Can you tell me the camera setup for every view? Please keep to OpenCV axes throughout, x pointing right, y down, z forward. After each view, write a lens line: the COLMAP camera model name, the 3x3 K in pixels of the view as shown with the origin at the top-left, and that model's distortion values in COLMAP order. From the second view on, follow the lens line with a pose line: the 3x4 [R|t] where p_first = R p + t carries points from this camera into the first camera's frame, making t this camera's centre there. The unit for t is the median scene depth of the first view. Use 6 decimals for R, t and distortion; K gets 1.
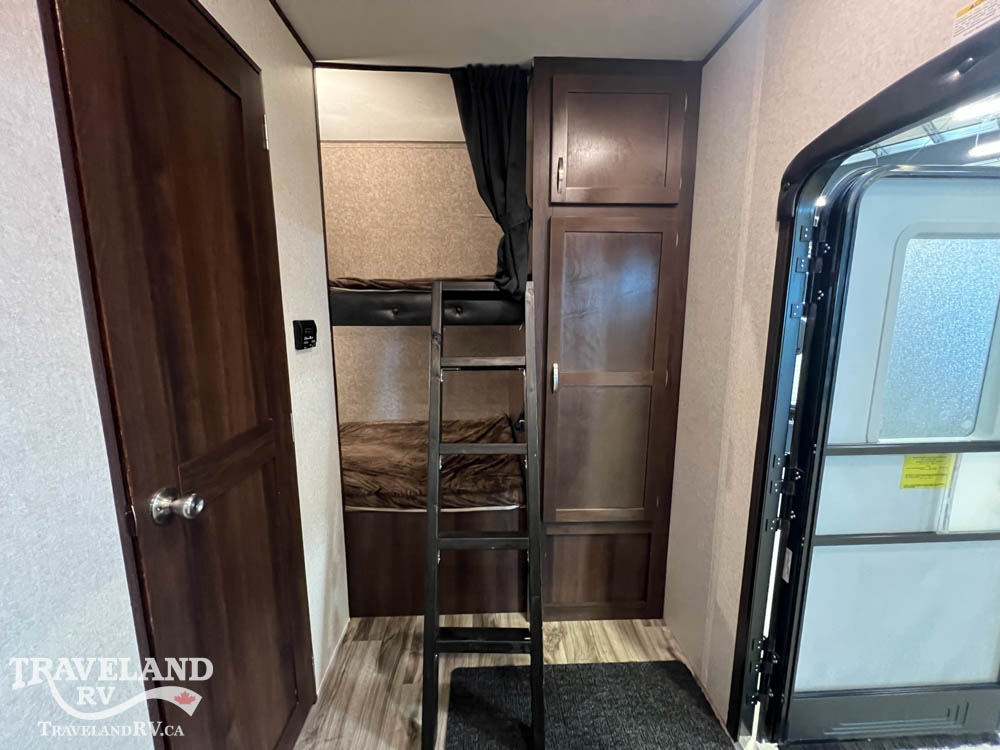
lens RADIAL K [[403.1, 0, 497.8], [0, 403.1, 374.6], [0, 0, 1]] dist [-0.001977, -0.000052]
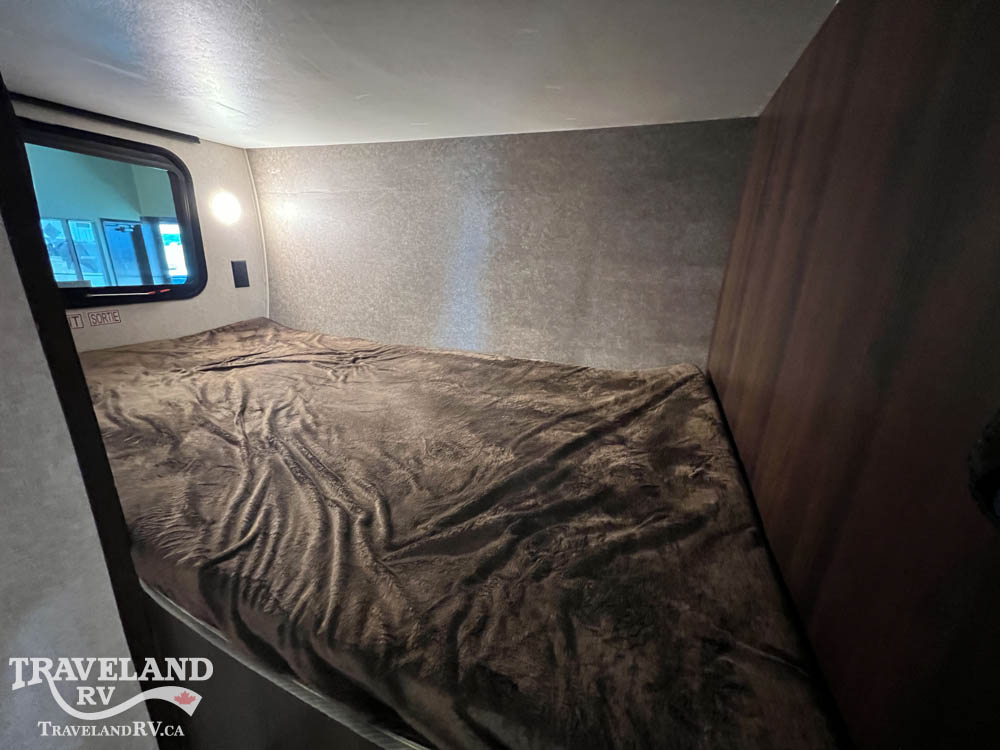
lens RADIAL K [[400.2, 0, 498.2], [0, 400.2, 372.3], [0, 0, 1]] dist [0.000152, -0.000273]
pose [[0.919722, 0.144477, -0.365018, -0.023145], [-0.099963, 0.985355, 0.138138, 0.068667], [0.379630, -0.090560, 0.920695, 0.564700]]
